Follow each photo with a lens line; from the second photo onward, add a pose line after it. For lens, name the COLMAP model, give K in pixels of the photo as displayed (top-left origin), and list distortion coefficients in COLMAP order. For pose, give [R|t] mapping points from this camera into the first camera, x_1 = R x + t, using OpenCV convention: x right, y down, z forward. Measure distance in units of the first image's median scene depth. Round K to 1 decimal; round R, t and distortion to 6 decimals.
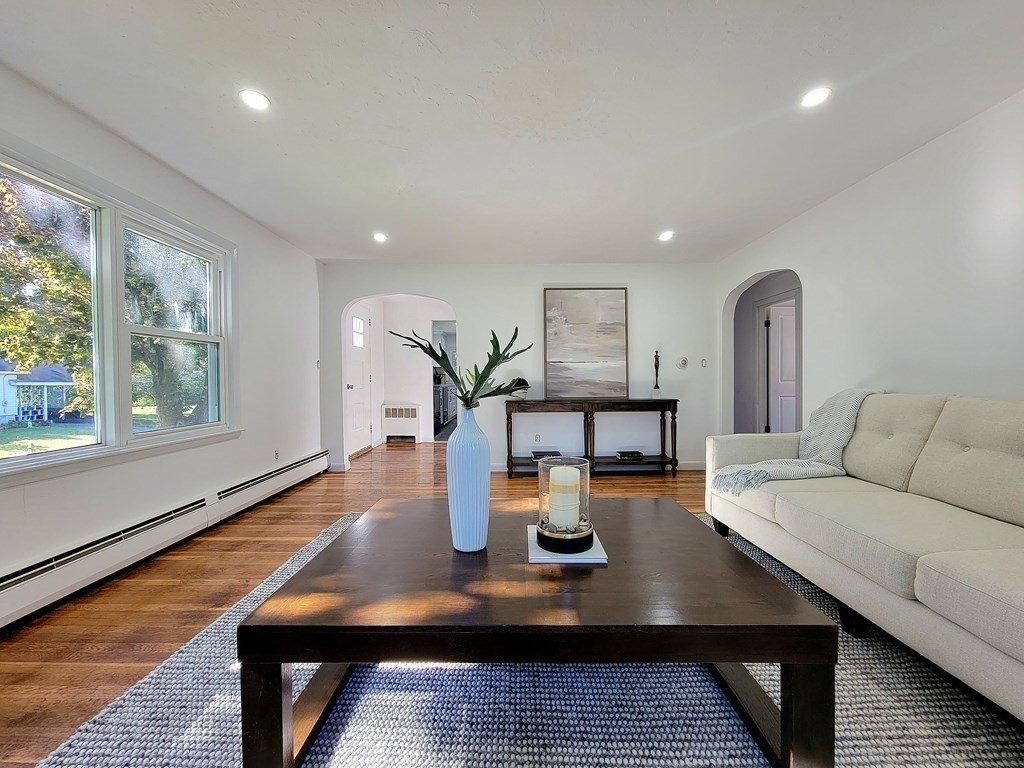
lens RADIAL K [[418.0, 0, 513.7], [0, 418.0, 383.9], [0, 0, 1]] dist [-0.000470, -0.001889]
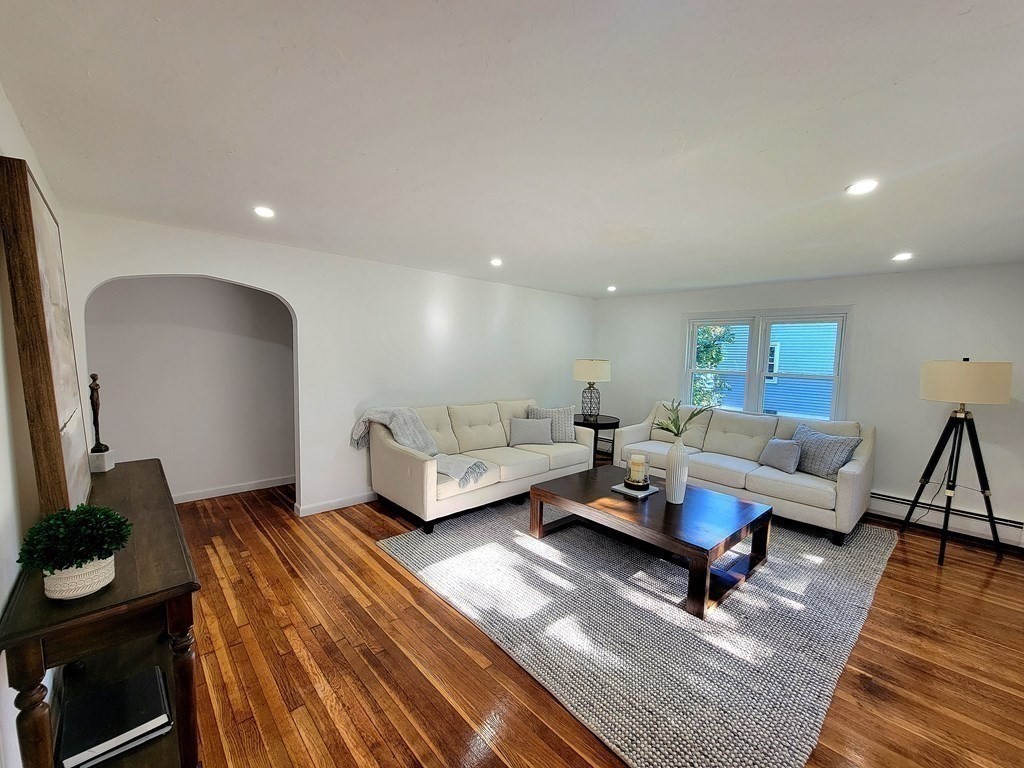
lens RADIAL K [[418.0, 0, 512.3], [0, 418.0, 384.7], [0, 0, 1]] dist [-0.000470, -0.001889]
pose [[-0.673768, -0.072278, 0.735400, -0.614788], [-0.011361, 0.996100, 0.087492, -0.204938], [-0.738856, 0.050594, -0.671961, 1.715655]]
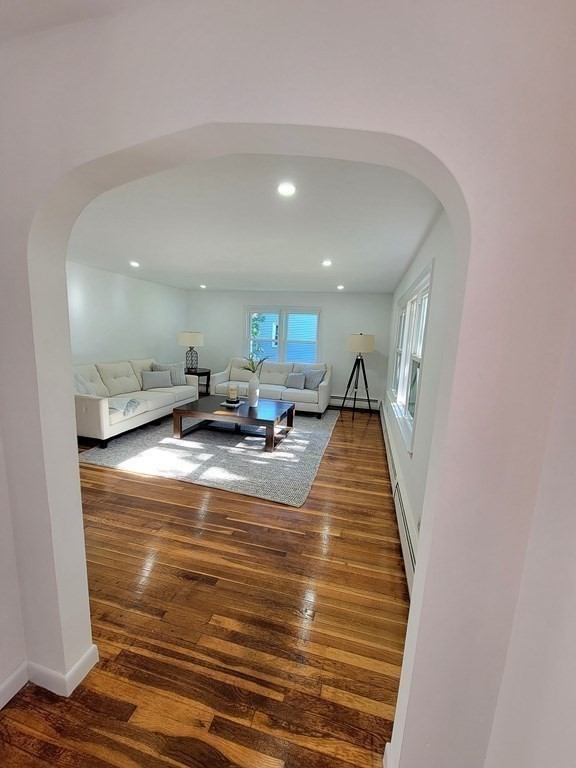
lens RADIAL K [[313.5, 0, 287.0], [0, 313.5, 385.2], [0, 0, 1]] dist [-0.000470, -0.001889]
pose [[-0.967352, -0.079592, 0.240613, -0.663737], [-0.036624, 0.983343, 0.178034, -0.205107], [-0.250775, 0.163409, -0.954154, 2.182507]]
